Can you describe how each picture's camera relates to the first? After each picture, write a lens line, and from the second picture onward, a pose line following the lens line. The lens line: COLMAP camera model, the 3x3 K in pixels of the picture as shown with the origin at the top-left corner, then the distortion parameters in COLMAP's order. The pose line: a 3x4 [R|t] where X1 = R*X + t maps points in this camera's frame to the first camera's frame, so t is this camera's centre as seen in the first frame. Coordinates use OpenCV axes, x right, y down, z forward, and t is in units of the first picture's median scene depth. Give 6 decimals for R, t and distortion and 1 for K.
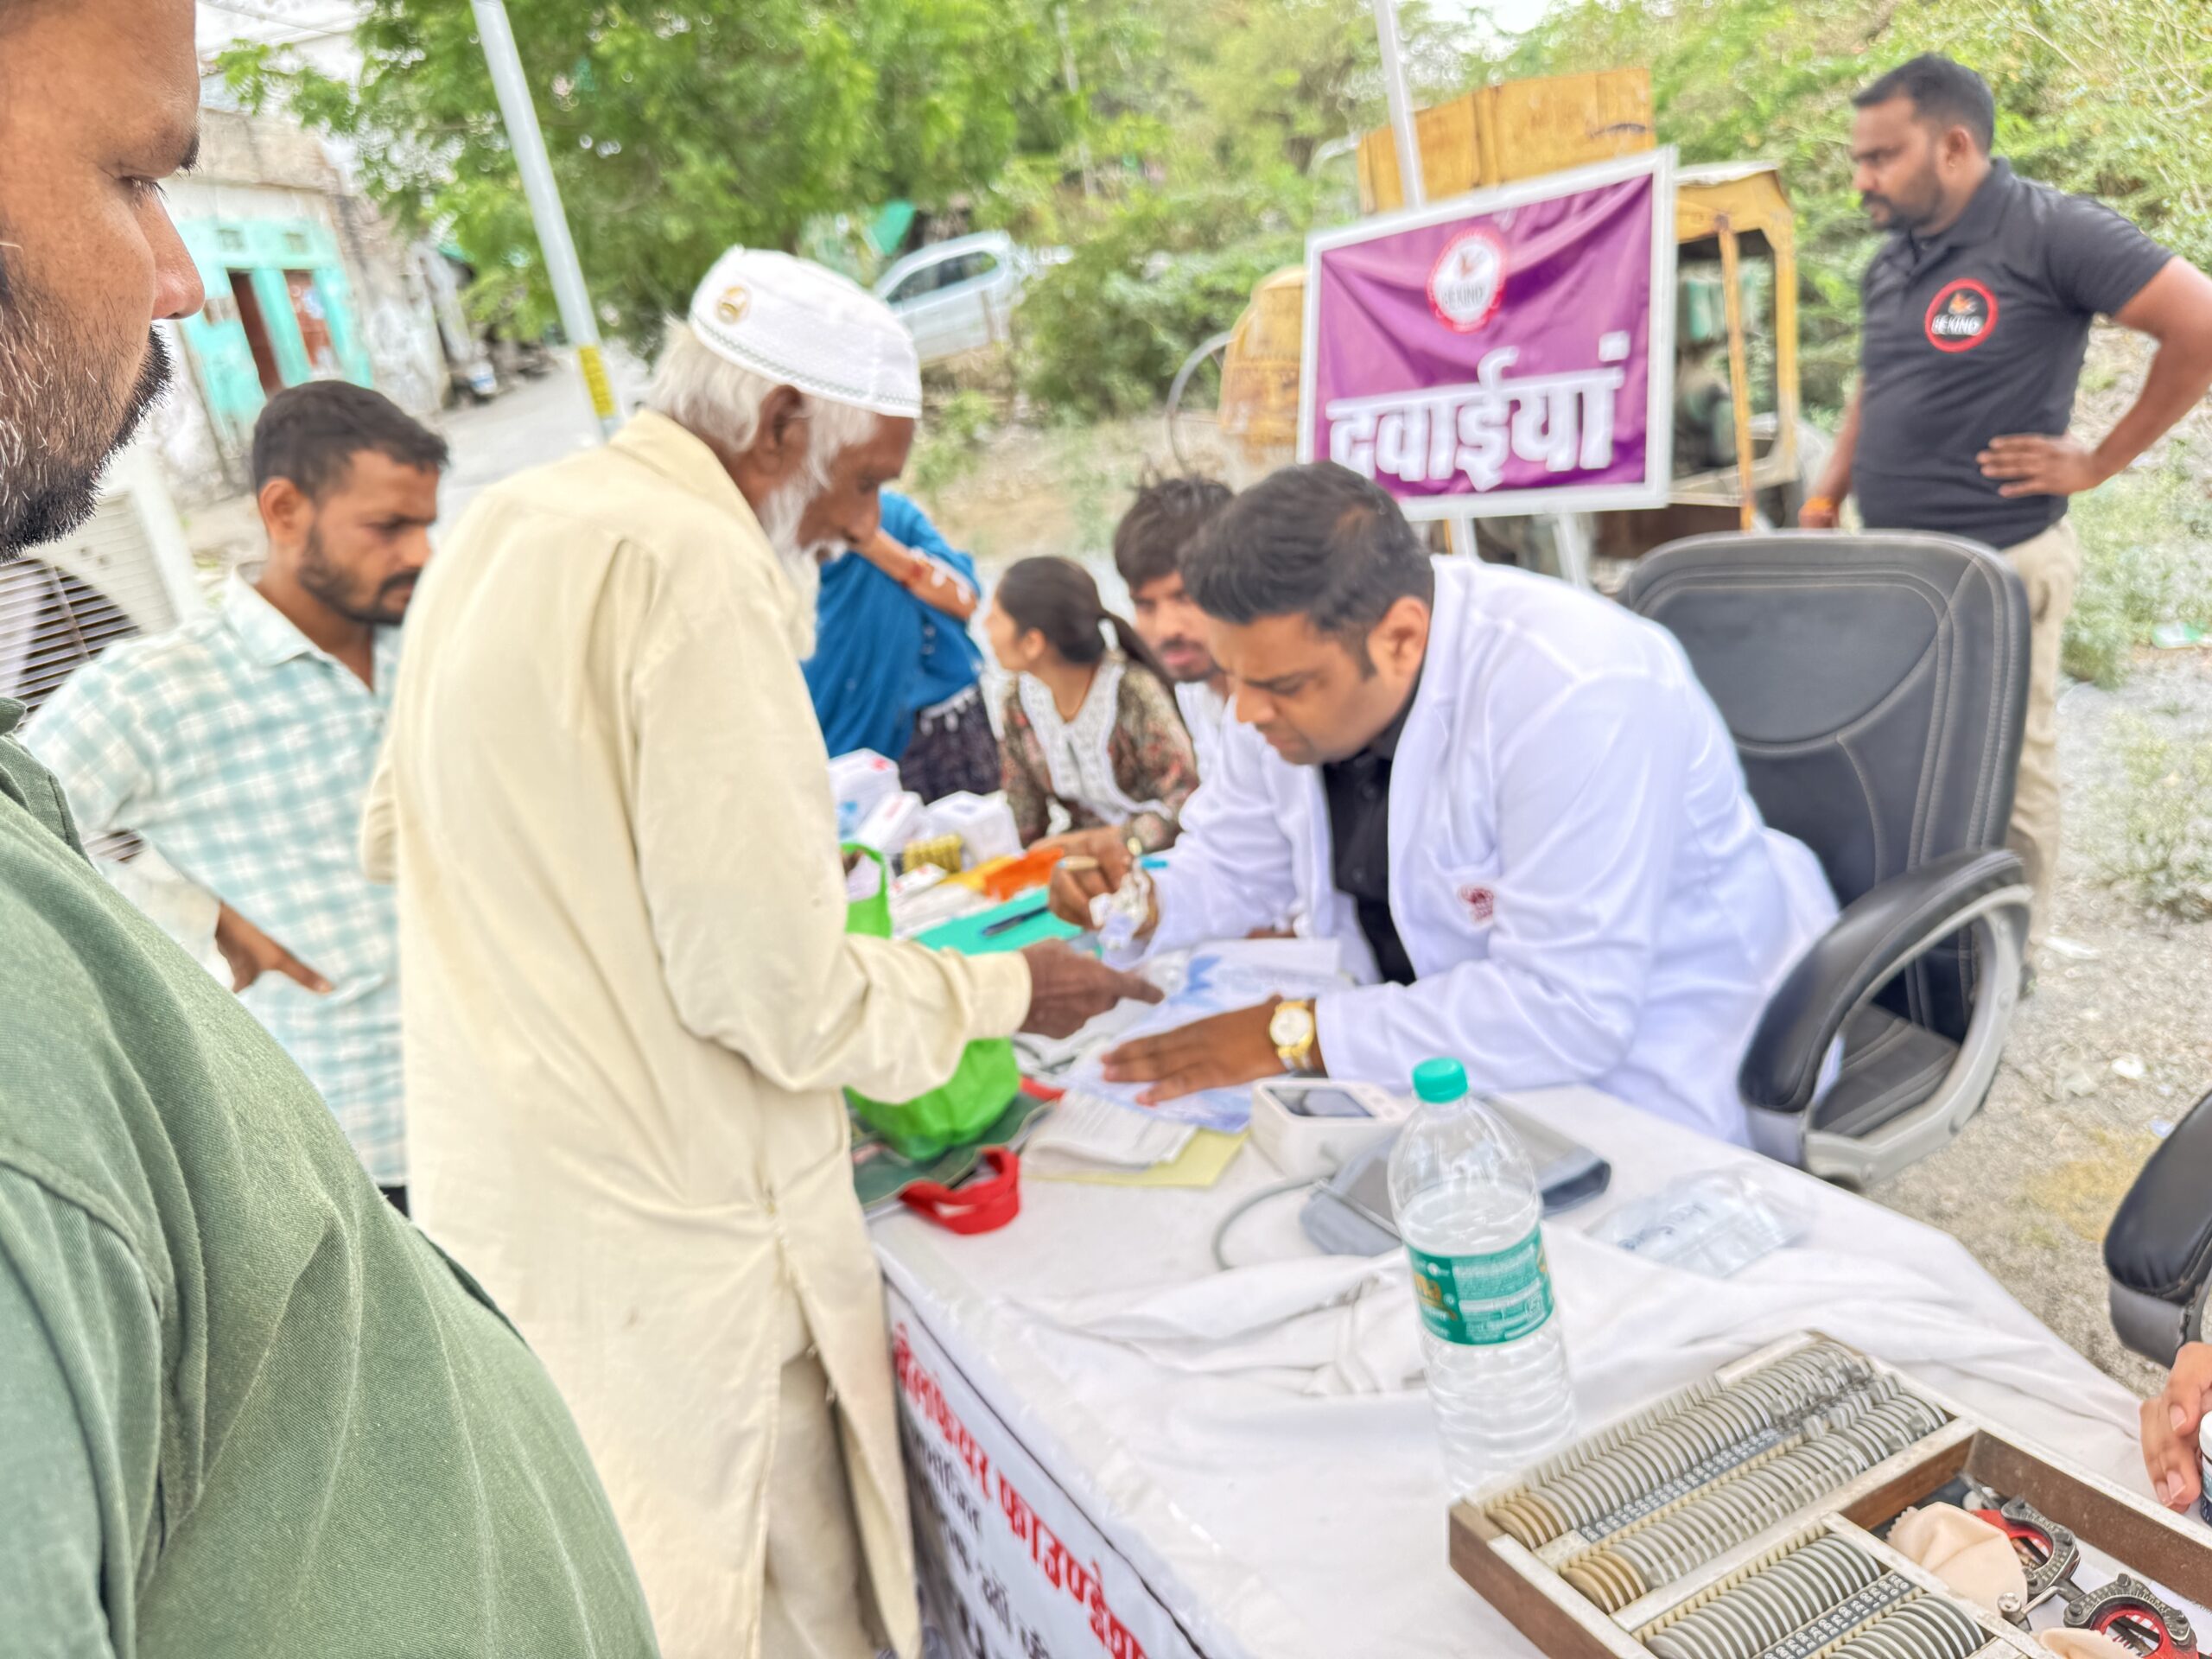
lens RADIAL K [[1553.7, 0, 1106.0], [0, 1553.7, 829.5], [0, 0, 1]] dist [0.003571, -0.061592]
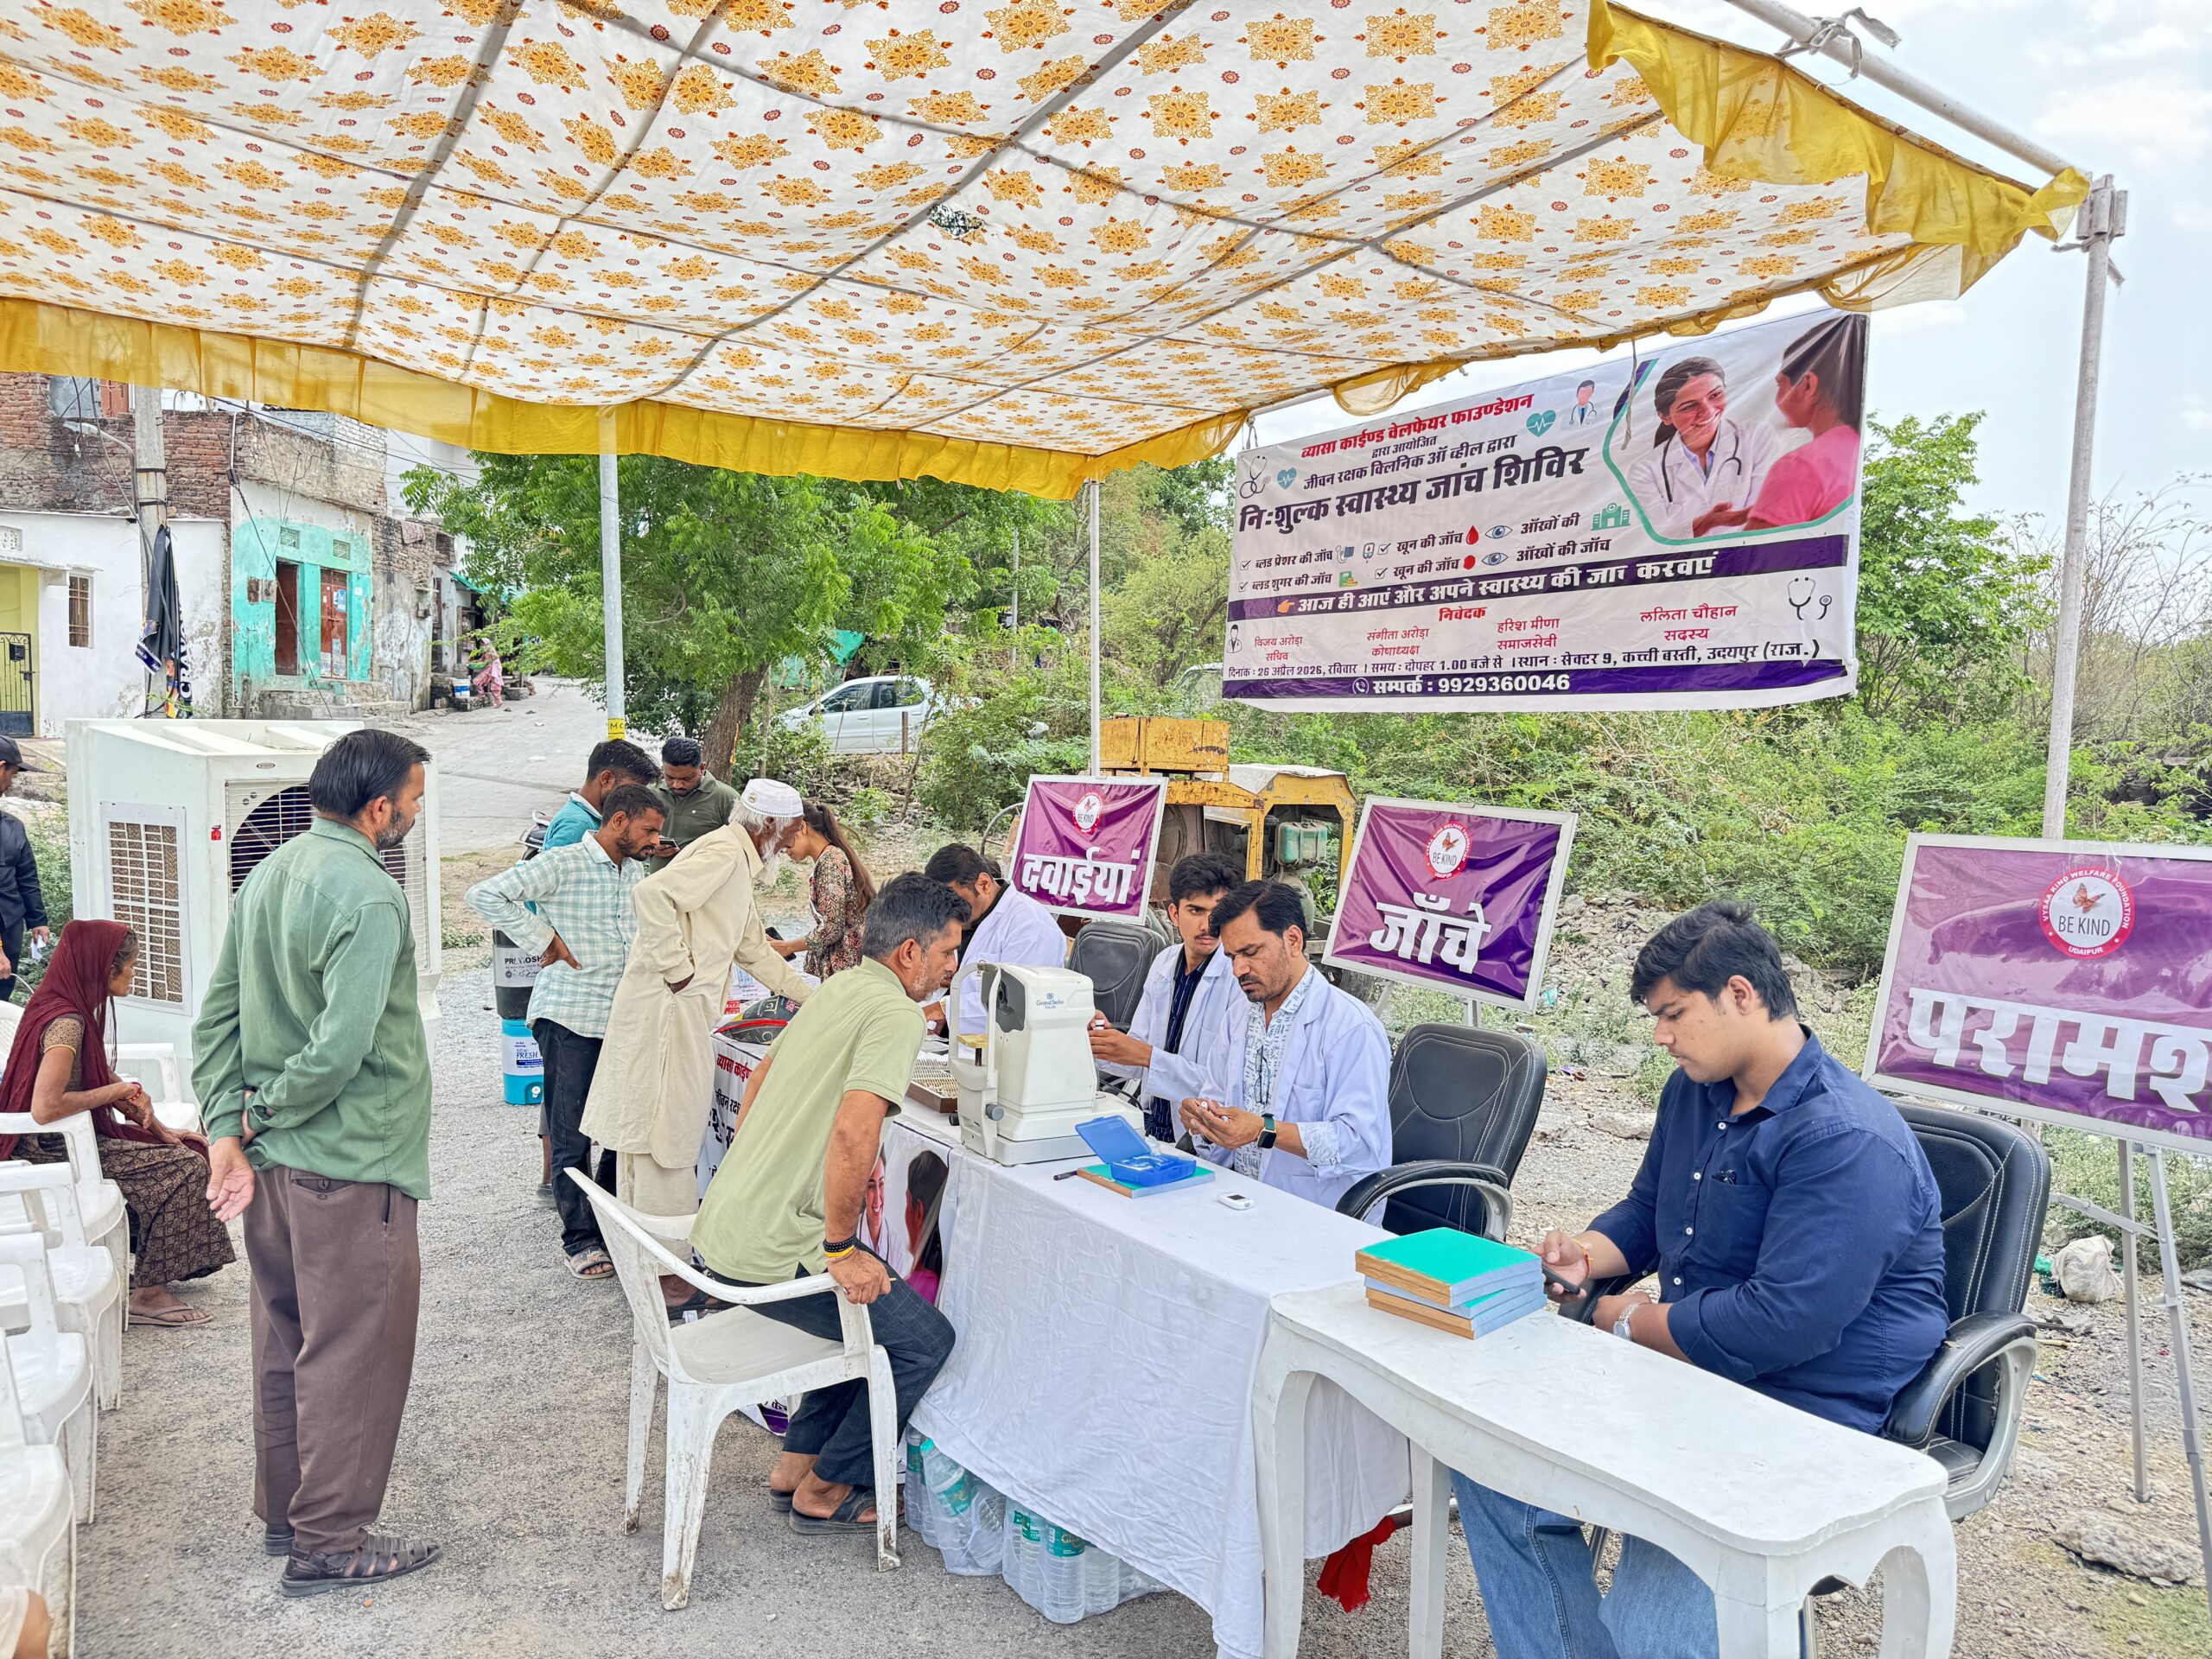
lens RADIAL K [[1571.3, 0, 1106.0], [0, 1571.3, 829.5], [0, 0, 1]] dist [0.214733, -0.310716]
pose [[0.978032, 0.201180, 0.054582, 0.055489], [-0.180230, 0.947674, -0.263497, 0.095608], [-0.104736, 0.247872, 0.963115, -0.434847]]
